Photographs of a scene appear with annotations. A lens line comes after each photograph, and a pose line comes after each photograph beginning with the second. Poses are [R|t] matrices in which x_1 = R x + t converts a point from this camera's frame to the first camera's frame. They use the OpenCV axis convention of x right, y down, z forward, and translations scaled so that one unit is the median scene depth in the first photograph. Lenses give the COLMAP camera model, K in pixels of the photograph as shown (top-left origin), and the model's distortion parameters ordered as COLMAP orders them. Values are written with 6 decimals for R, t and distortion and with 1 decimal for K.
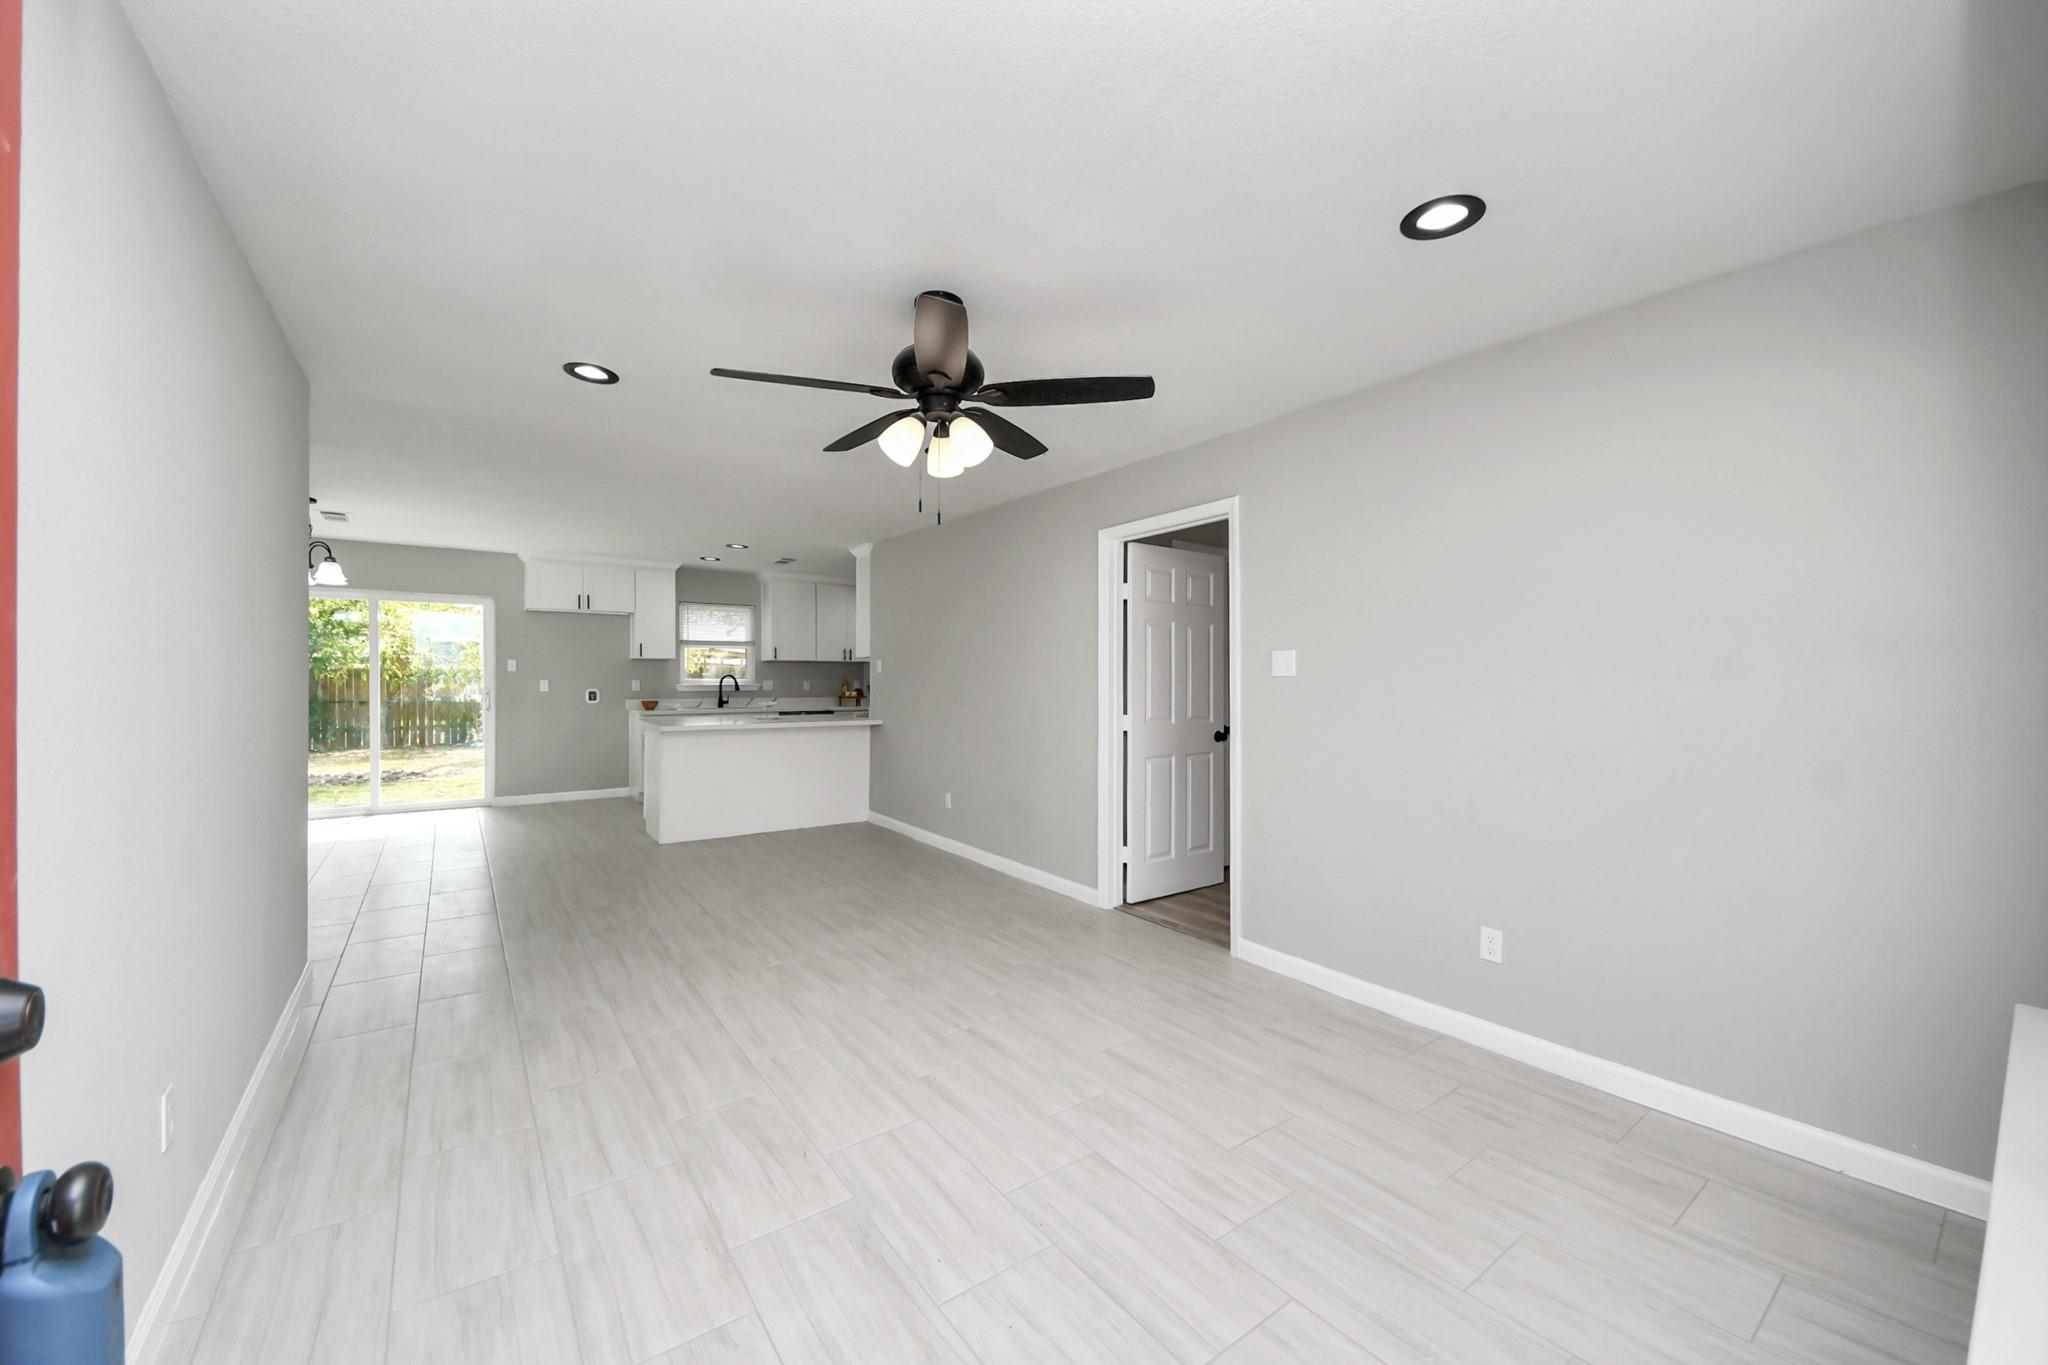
lens RADIAL K [[763.8, 0, 1024.0], [0, 763.8, 682.5], [0, 0, 1]] dist [-0.001183, -0.006396]
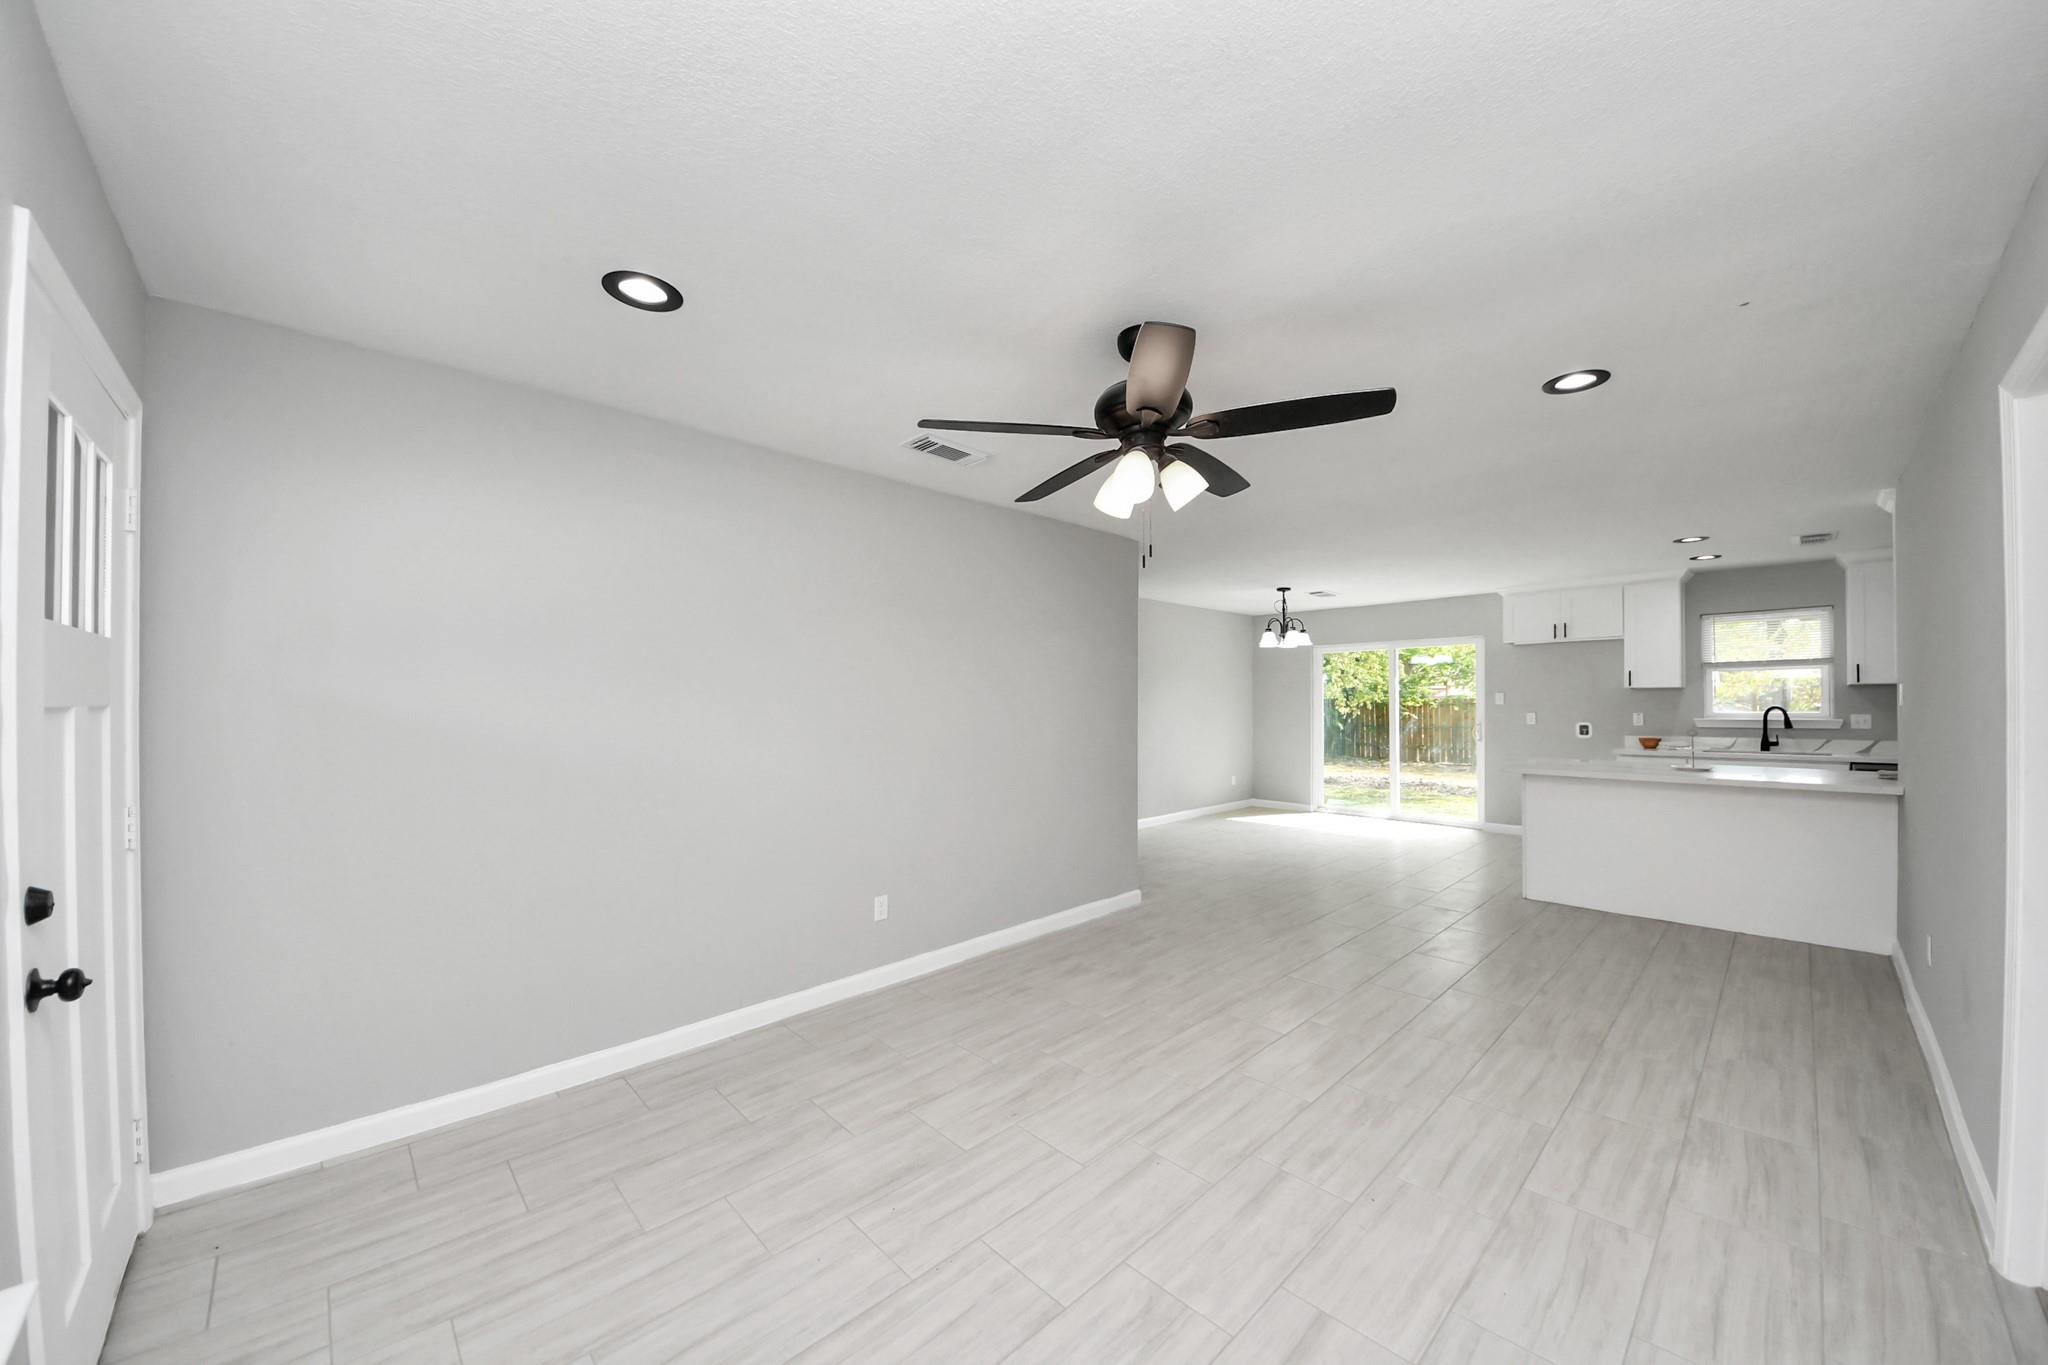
lens RADIAL K [[749.8, 0, 1052.4], [0, 749.8, 702.5], [0, 0, 1]] dist [0.000547, -0.000066]
pose [[0.123835, -0.004758, -0.992291, 0.254045], [0.001437, 0.999988, -0.004616, -0.012386], [0.992302, -0.000854, 0.123840, 0.247203]]
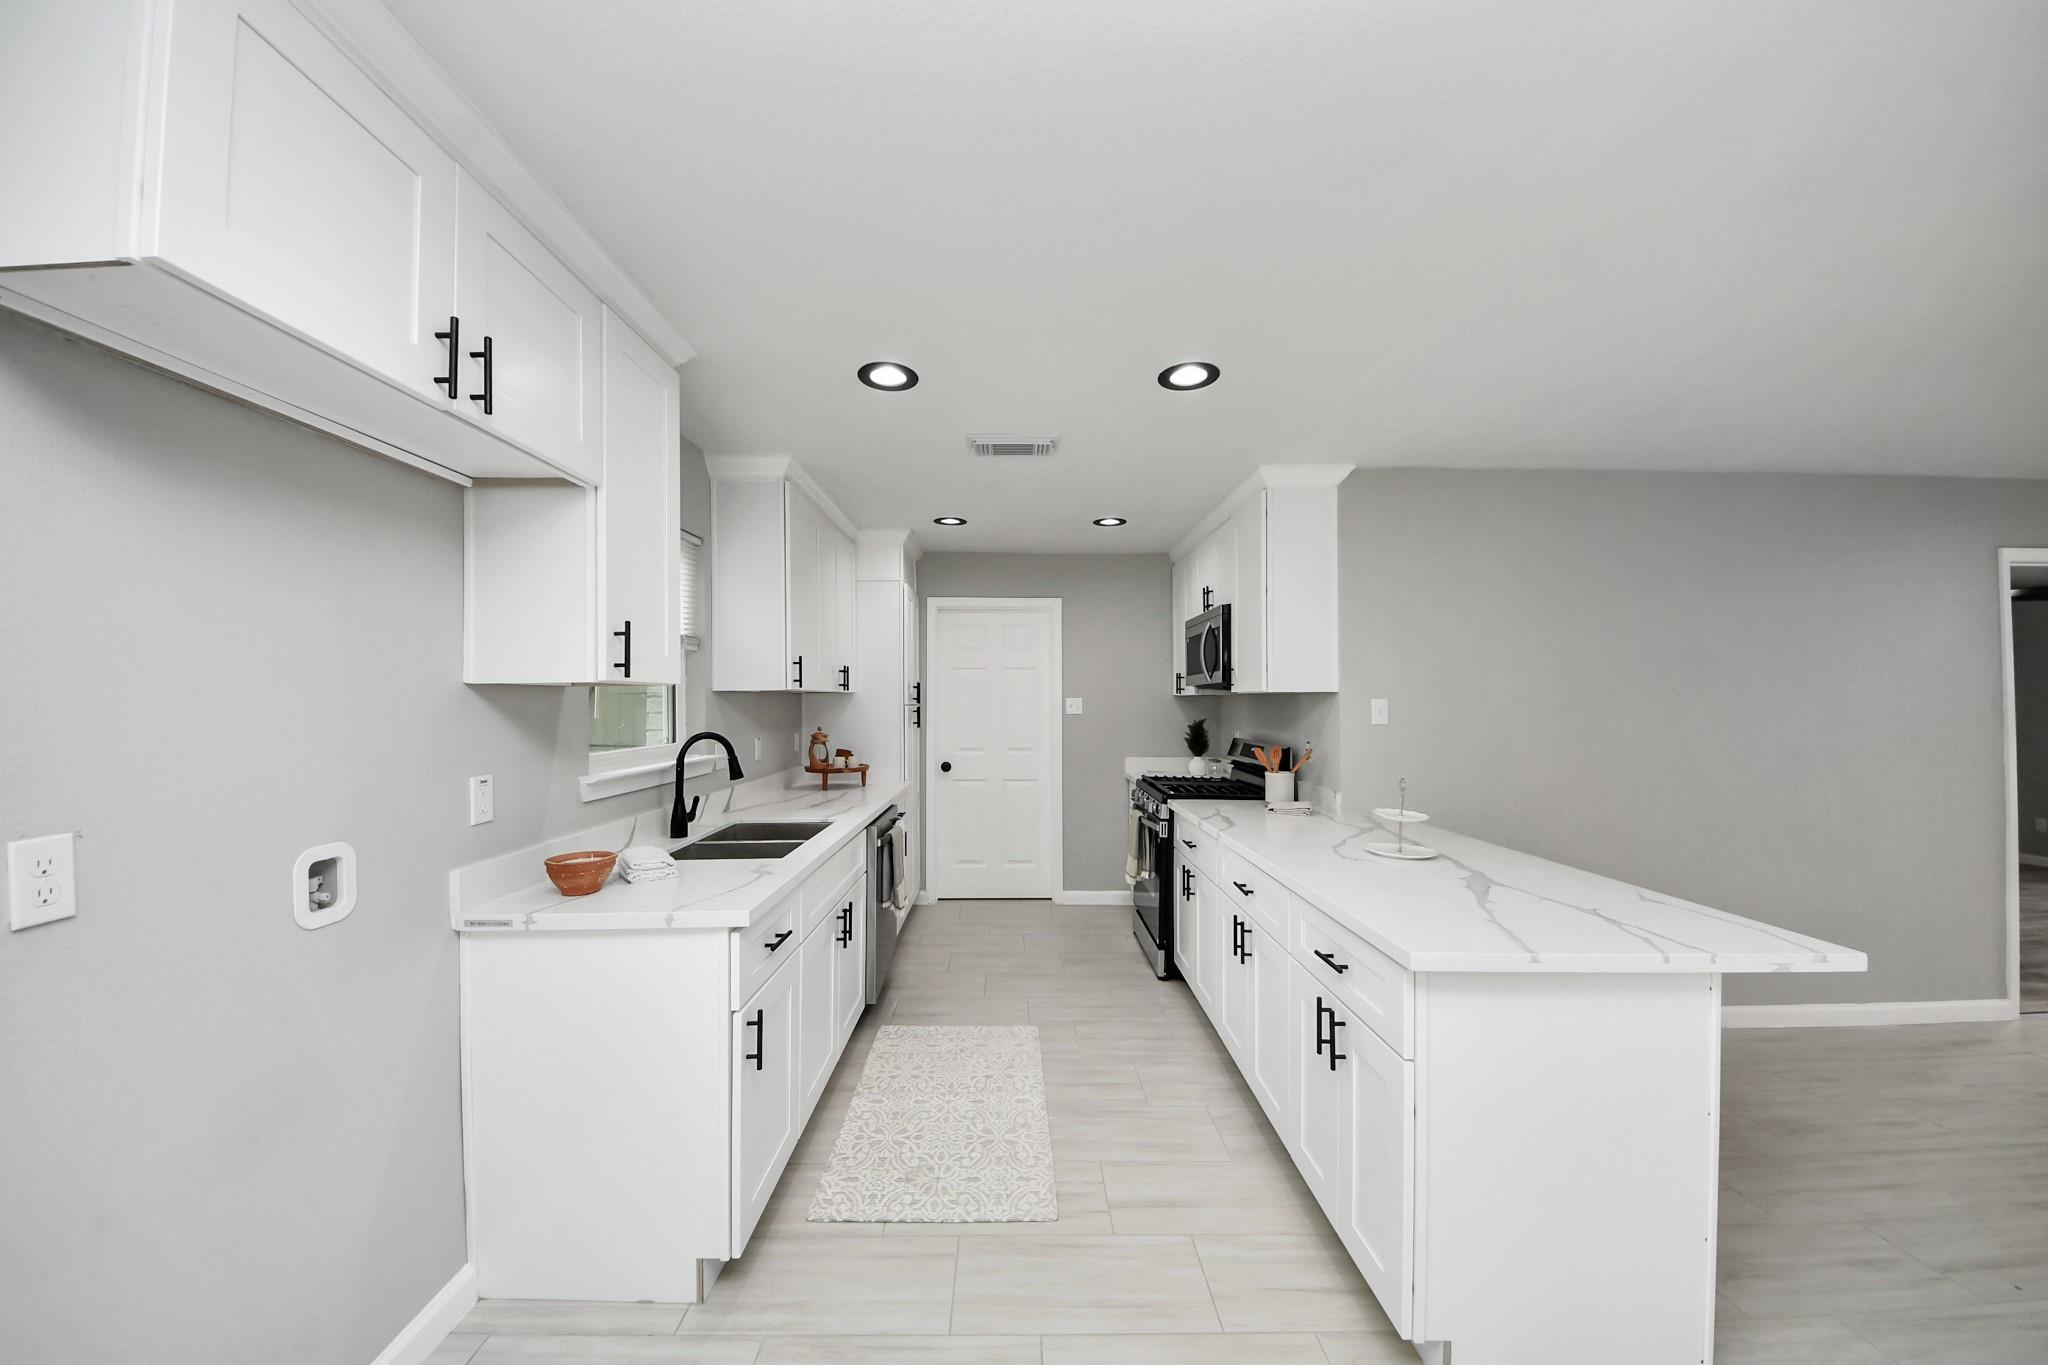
lens RADIAL K [[713.0, 0, 1018.9], [0, 713.0, 688.5], [0, 0, 1]] dist [0.026048, -0.017000]
pose [[0.597867, 0.010443, 0.801527, -0.601206], [0.007123, 0.999806, -0.018339, -0.024696], [-0.801564, 0.016674, 0.597677, 0.757082]]
